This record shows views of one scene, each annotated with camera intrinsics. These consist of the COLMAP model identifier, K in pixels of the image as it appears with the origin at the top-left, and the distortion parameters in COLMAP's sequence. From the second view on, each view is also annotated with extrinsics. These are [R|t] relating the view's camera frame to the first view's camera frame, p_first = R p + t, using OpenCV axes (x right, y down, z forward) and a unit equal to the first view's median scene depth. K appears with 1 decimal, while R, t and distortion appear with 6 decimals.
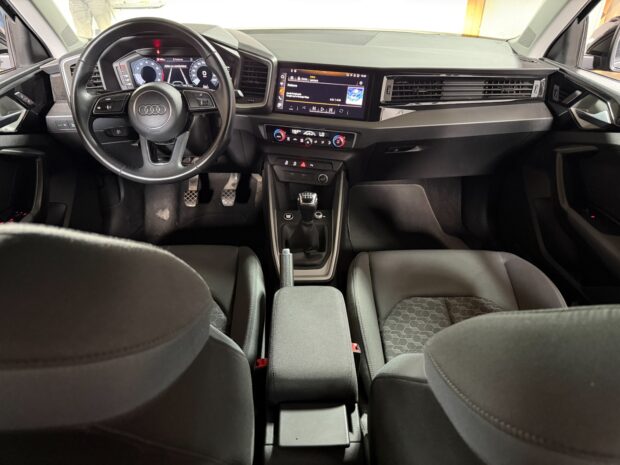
lens RADIAL K [[442.4, 0, 311.7], [0, 442.4, 243.5], [0, 0, 1]] dist [0.008015, -0.026380]
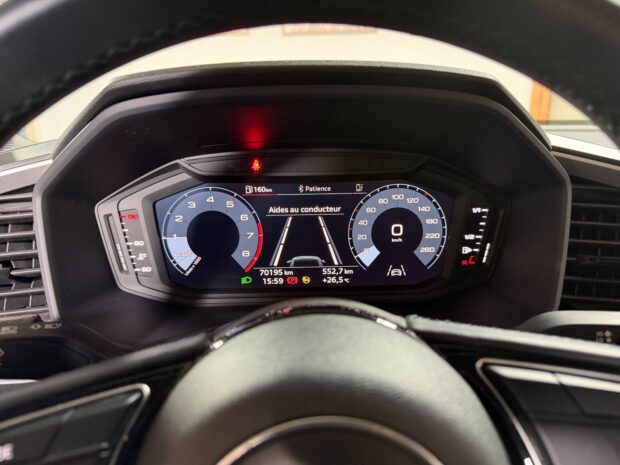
lens RADIAL K [[440.6, 0, 309.1], [0, 440.6, 228.4], [0, 0, 1]] dist [0.067082, -0.005789]
pose [[0.999746, -0.020491, -0.009436, -0.302555], [0.016641, 0.952273, -0.304793, -0.296586], [0.015231, 0.304559, 0.952372, 0.717379]]
